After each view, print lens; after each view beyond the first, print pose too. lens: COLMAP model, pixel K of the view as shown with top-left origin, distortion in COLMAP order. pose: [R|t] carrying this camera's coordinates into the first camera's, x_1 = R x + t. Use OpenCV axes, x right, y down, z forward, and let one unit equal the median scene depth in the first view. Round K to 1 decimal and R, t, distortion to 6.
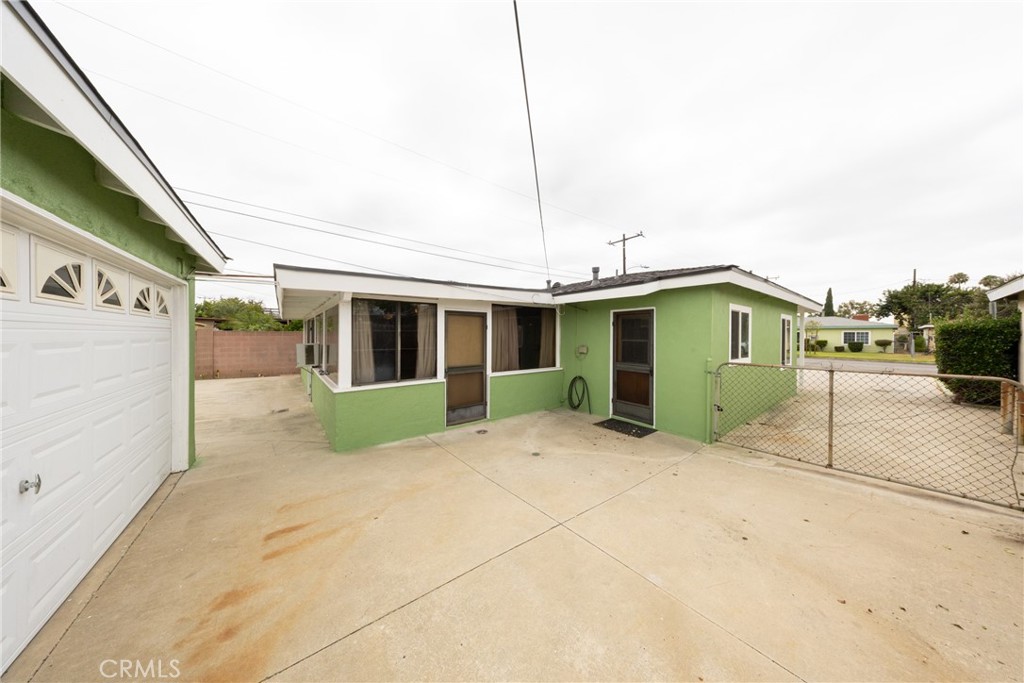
lens RADIAL K [[302.0, 0, 513.7], [0, 302.0, 337.9], [0, 0, 1]] dist [0.006418, -0.000243]
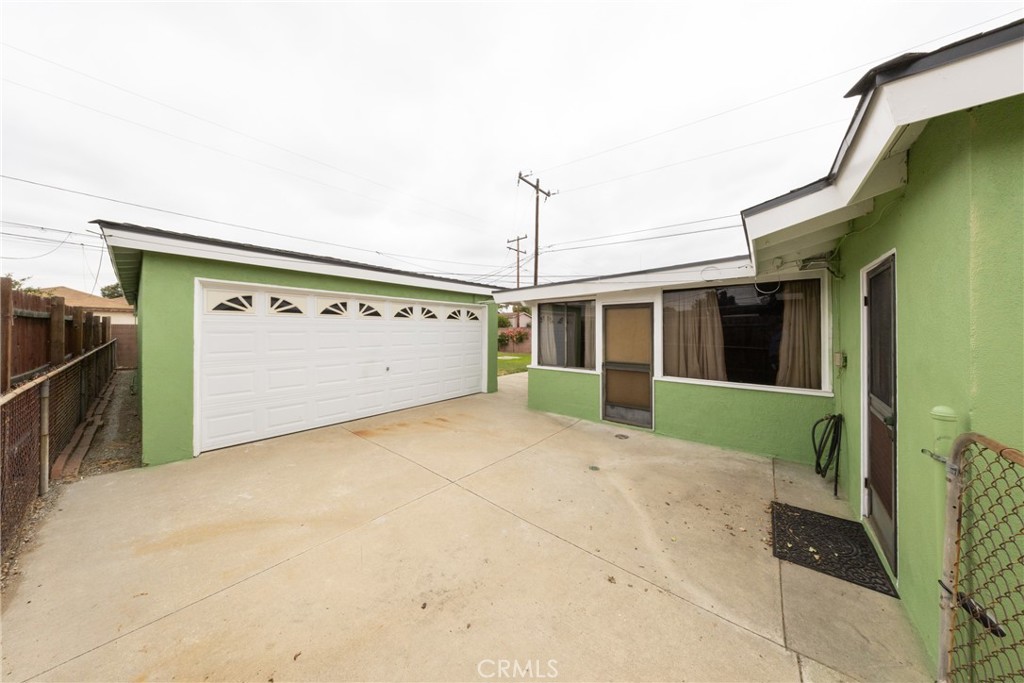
lens RADIAL K [[302.0, 0, 514.8], [0, 302.0, 331.0], [0, 0, 1]] dist [0.006418, -0.000243]
pose [[0.237407, -0.001110, -0.971410, 0.706334], [-0.013531, 0.999899, -0.004450, 0.005403], [0.971316, 0.014201, 0.237368, 0.481097]]
